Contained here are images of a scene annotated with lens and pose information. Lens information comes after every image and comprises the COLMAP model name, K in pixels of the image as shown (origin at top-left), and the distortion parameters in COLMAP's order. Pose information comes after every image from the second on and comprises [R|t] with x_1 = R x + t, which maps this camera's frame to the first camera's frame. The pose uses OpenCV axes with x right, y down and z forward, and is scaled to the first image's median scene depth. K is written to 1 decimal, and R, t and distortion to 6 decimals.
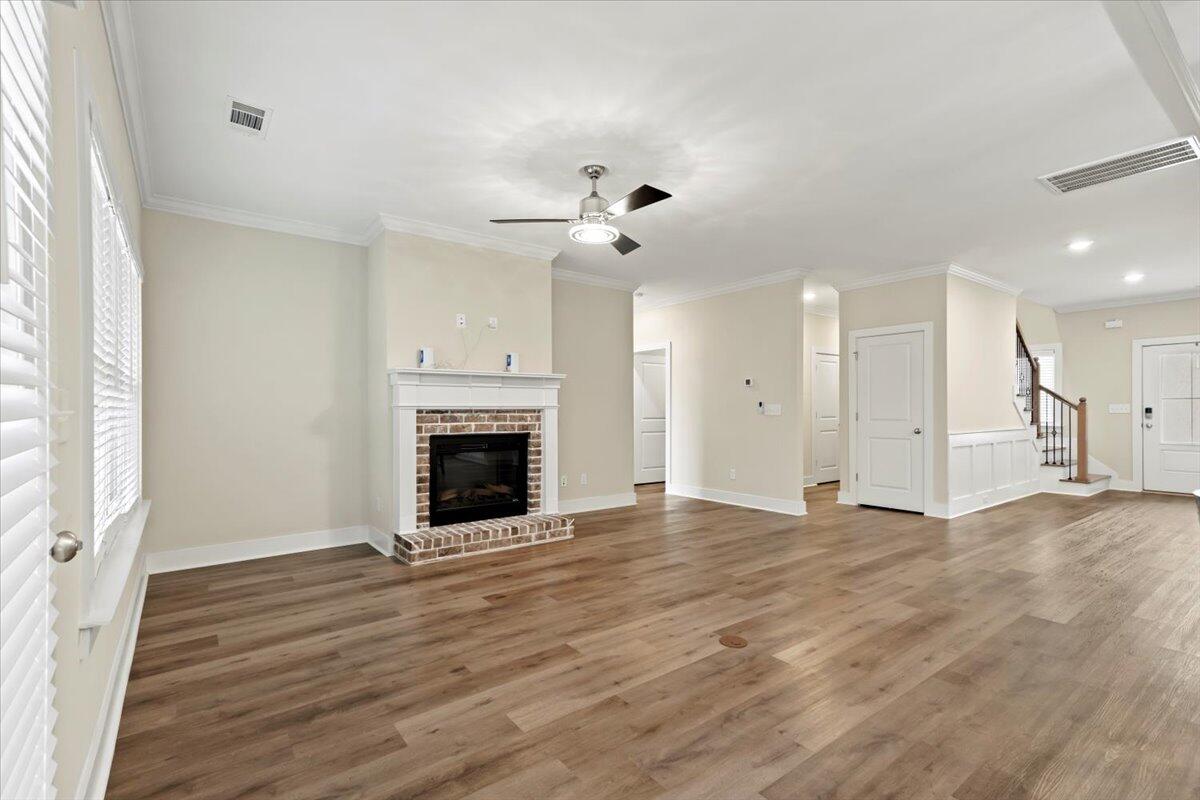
lens RADIAL K [[547.4, 0, 602.7], [0, 547.4, 407.1], [0, 0, 1]] dist [0.020729, 0.000403]
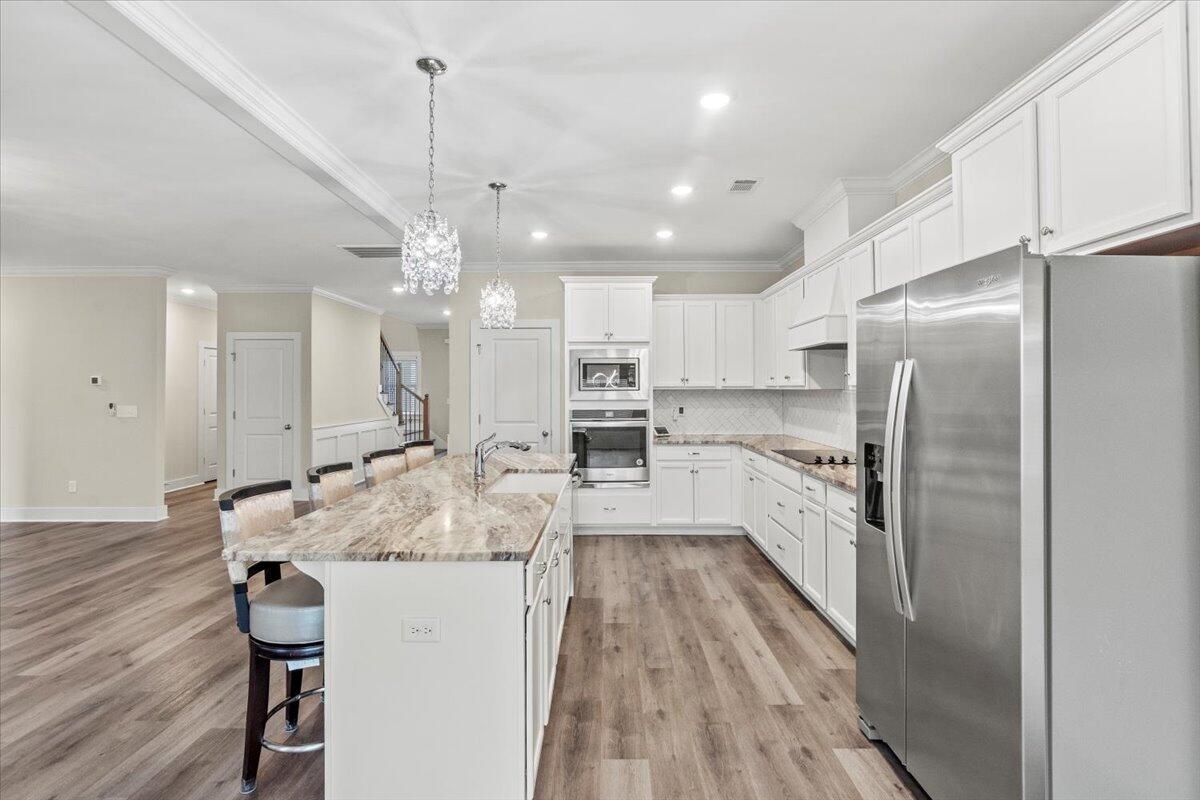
lens RADIAL K [[550.7, 0, 599.7], [0, 550.7, 386.9], [0, 0, 1]] dist [-0.000361, -0.000165]
pose [[0.616182, 0.005220, 0.787587, 0.092574], [-0.001714, 0.999985, -0.005286, -0.044044], [-0.787602, 0.001907, 0.616181, -0.266061]]
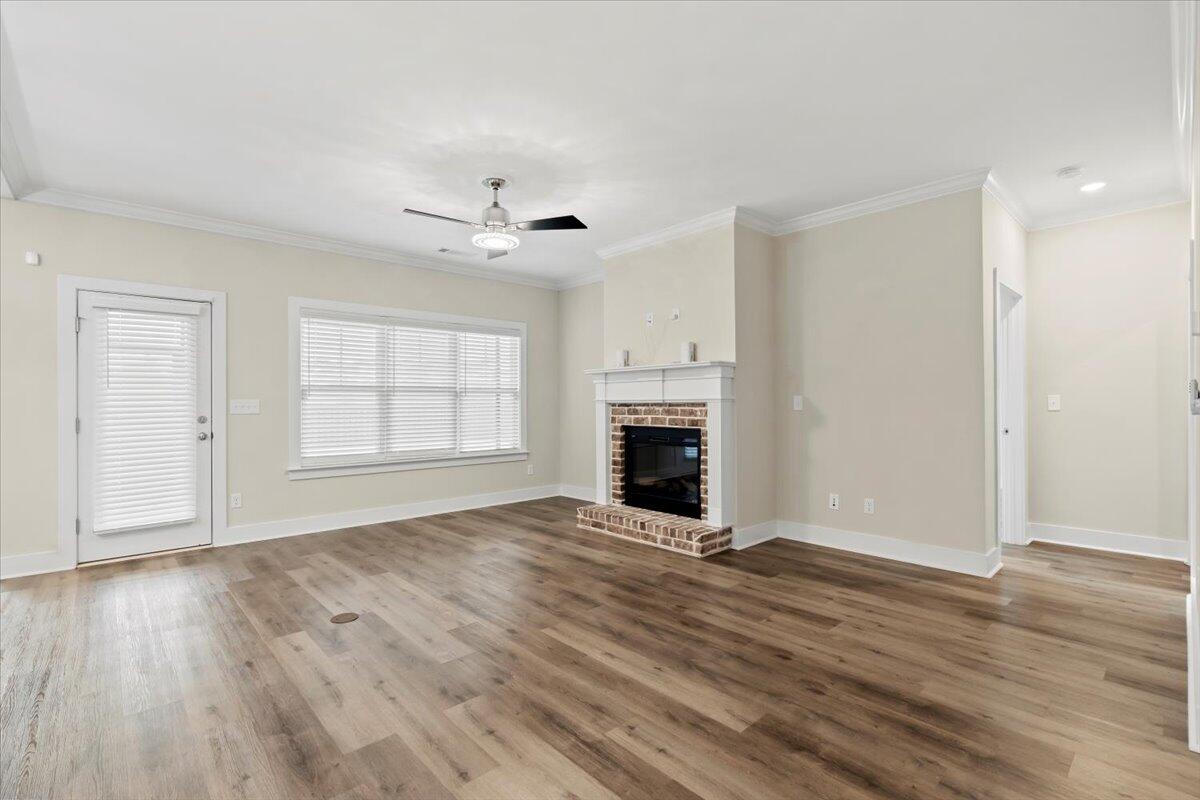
lens RADIAL K [[540.4, 0, 603.5], [0, 540.4, 398.5], [0, 0, 1]] dist [-0.002409, 0.000131]
pose [[0.099915, -0.008272, -0.994962, 0.791567], [0.008396, 0.999937, -0.007471, 0.002740], [0.994961, -0.007607, 0.099978, 0.822081]]
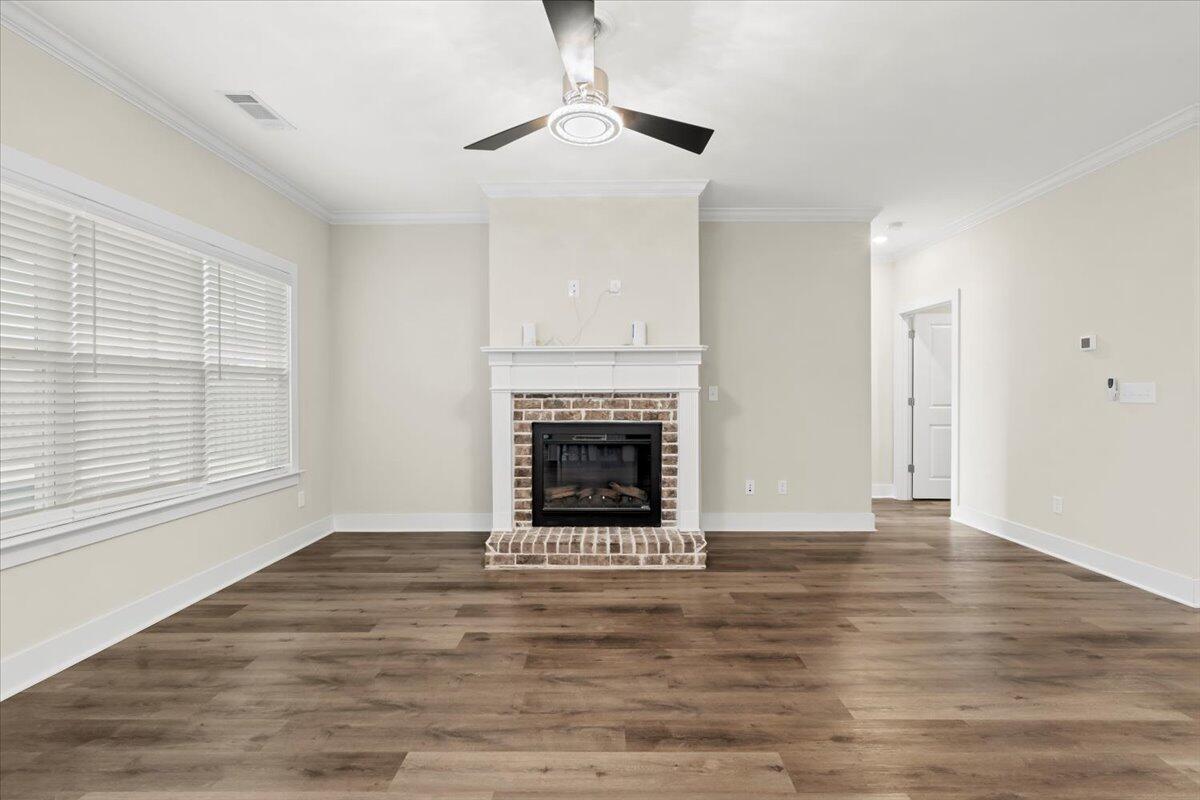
lens RADIAL K [[540.4, 0, 603.5], [0, 540.4, 398.5], [0, 0, 1]] dist [-0.002409, 0.000131]
pose [[0.790344, 0.004312, -0.612649, 0.295447], [0.004080, 0.999916, 0.012301, 0.002657], [0.612650, -0.012222, 0.790260, 0.375476]]
